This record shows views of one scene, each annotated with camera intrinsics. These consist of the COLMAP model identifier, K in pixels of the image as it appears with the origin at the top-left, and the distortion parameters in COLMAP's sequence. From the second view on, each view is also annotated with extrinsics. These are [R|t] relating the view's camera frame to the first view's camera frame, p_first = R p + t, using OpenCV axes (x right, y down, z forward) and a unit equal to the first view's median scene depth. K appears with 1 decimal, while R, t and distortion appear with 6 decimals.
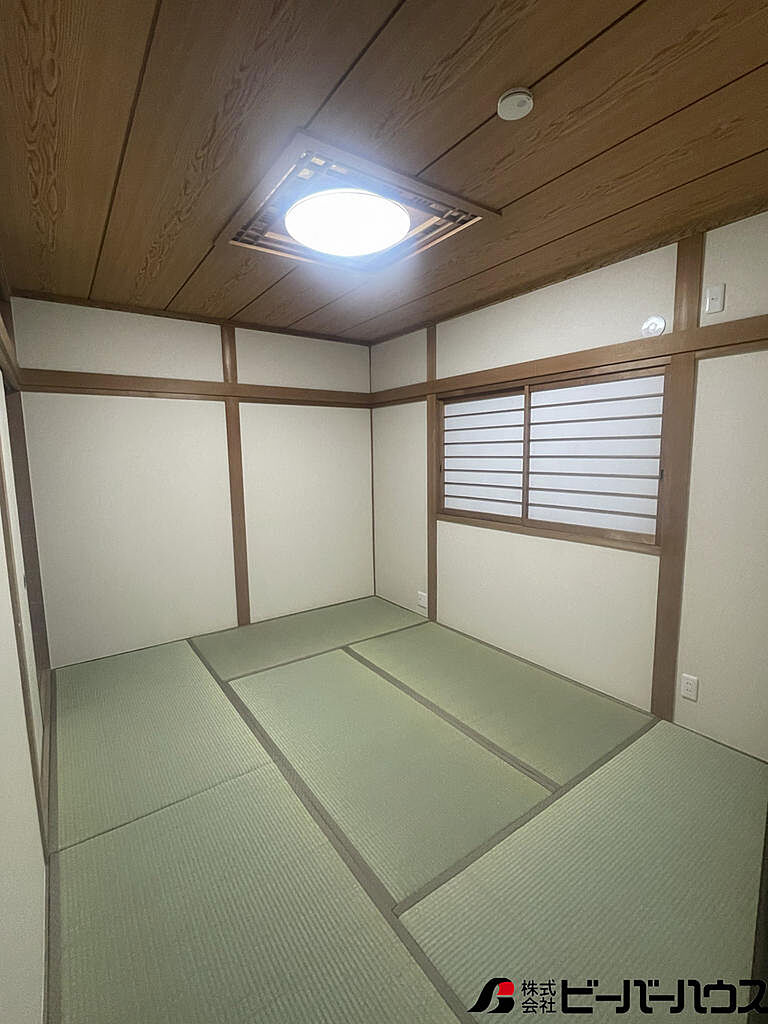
lens RADIAL K [[454.3, 0, 378.4], [0, 454.3, 509.0], [0, 0, 1]] dist [0.004843, -0.000807]
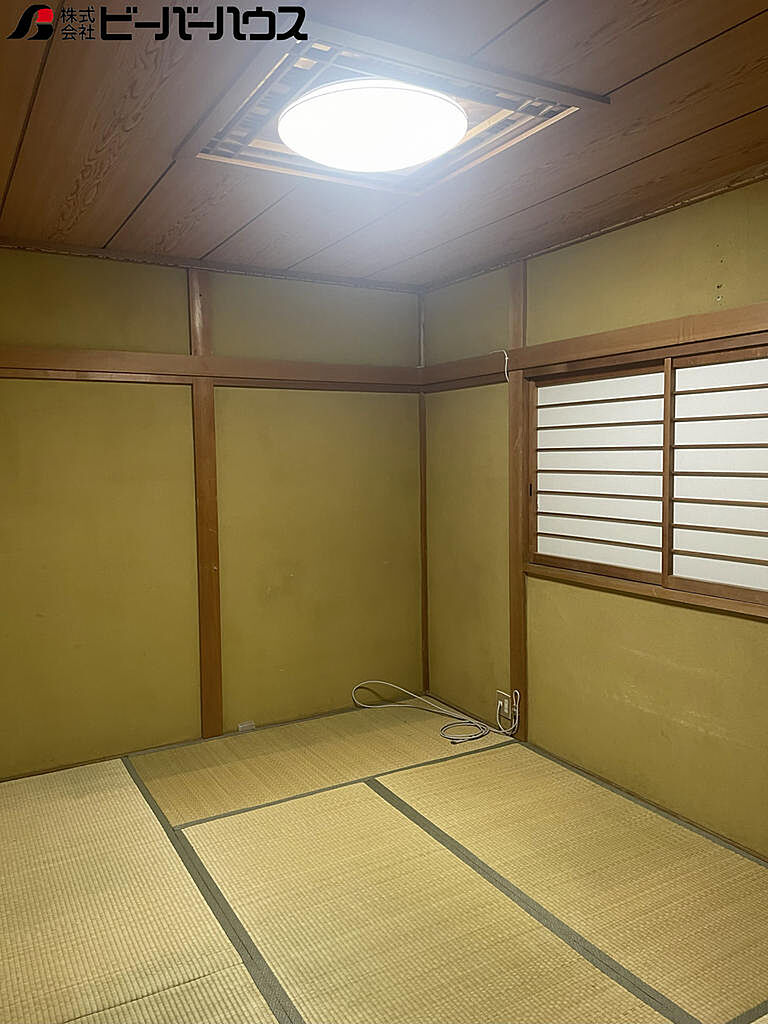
lens RADIAL K [[762.2, 0, 382.2], [0, 762.2, 507.1], [0, 0, 1]] dist [0.001706, -0.010375]
pose [[0.995812, 0.022588, -0.088587, 0.035325], [-0.028228, 0.997618, -0.062938, 0.005818], [0.086954, 0.065175, 0.994078, -0.048220]]
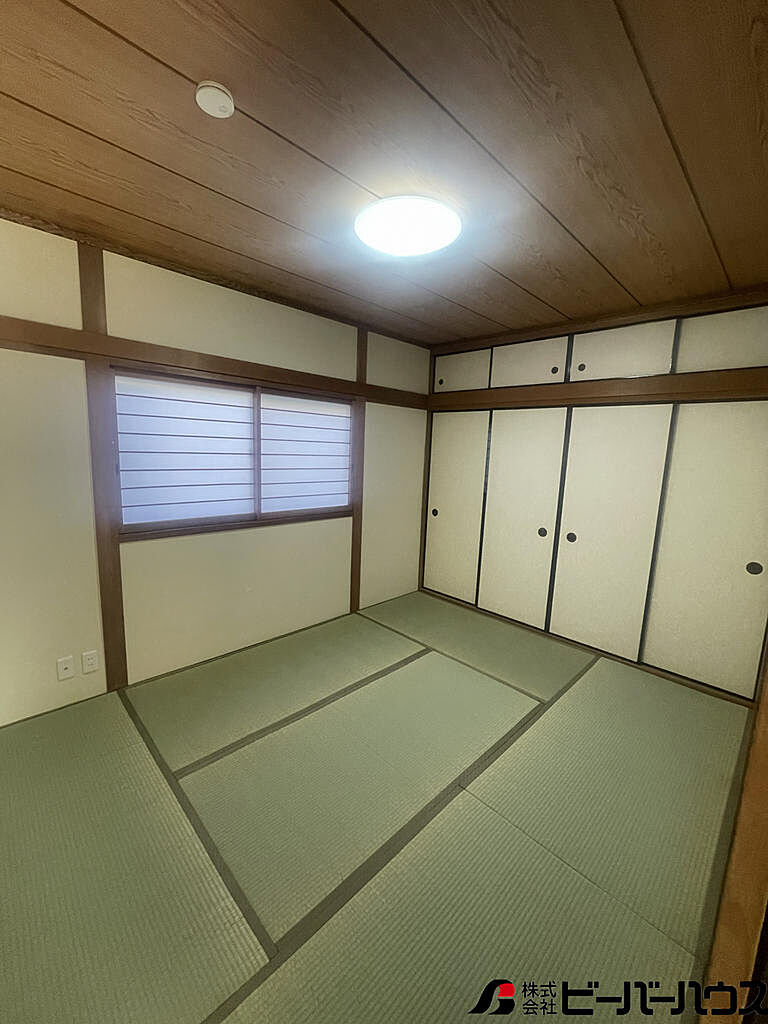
lens RADIAL K [[410.5, 0, 385.9], [0, 410.5, 513.2], [0, 0, 1]] dist [-0.001713, -0.000099]
pose [[-0.165600, -0.127203, 0.977955, -0.687667], [0.100678, 0.984285, 0.145075, -0.089496], [-0.981041, 0.122483, -0.150191, 0.888732]]
